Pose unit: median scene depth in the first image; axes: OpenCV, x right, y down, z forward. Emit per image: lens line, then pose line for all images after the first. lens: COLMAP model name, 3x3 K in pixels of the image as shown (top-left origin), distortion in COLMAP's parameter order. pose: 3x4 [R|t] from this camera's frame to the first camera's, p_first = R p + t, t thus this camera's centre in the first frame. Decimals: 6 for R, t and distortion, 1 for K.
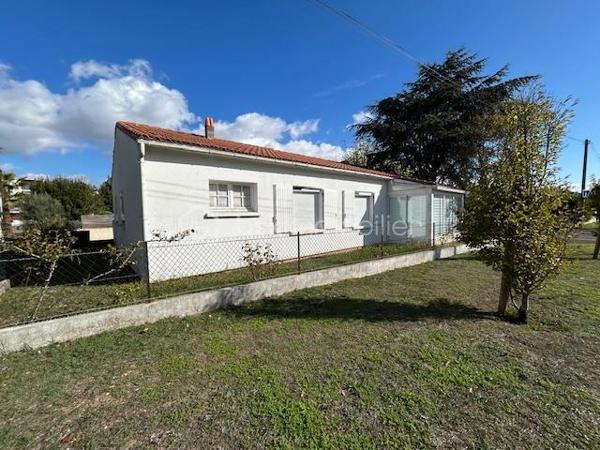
lens RADIAL K [[237.3, 0, 300.0], [0, 237.3, 225.0], [0, 0, 1]] dist [-0.008418, 0.000586]
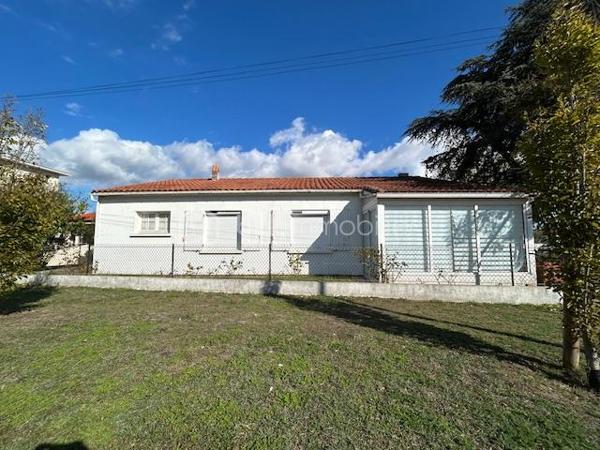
lens RADIAL K [[237.3, 0, 300.0], [0, 237.3, 225.0], [0, 0, 1]] dist [-0.008418, 0.000586]
pose [[0.755671, -0.024707, -0.654485, 1.024416], [-0.041888, 0.995419, -0.085941, -0.012023], [0.653611, 0.092358, 0.751175, 0.415301]]
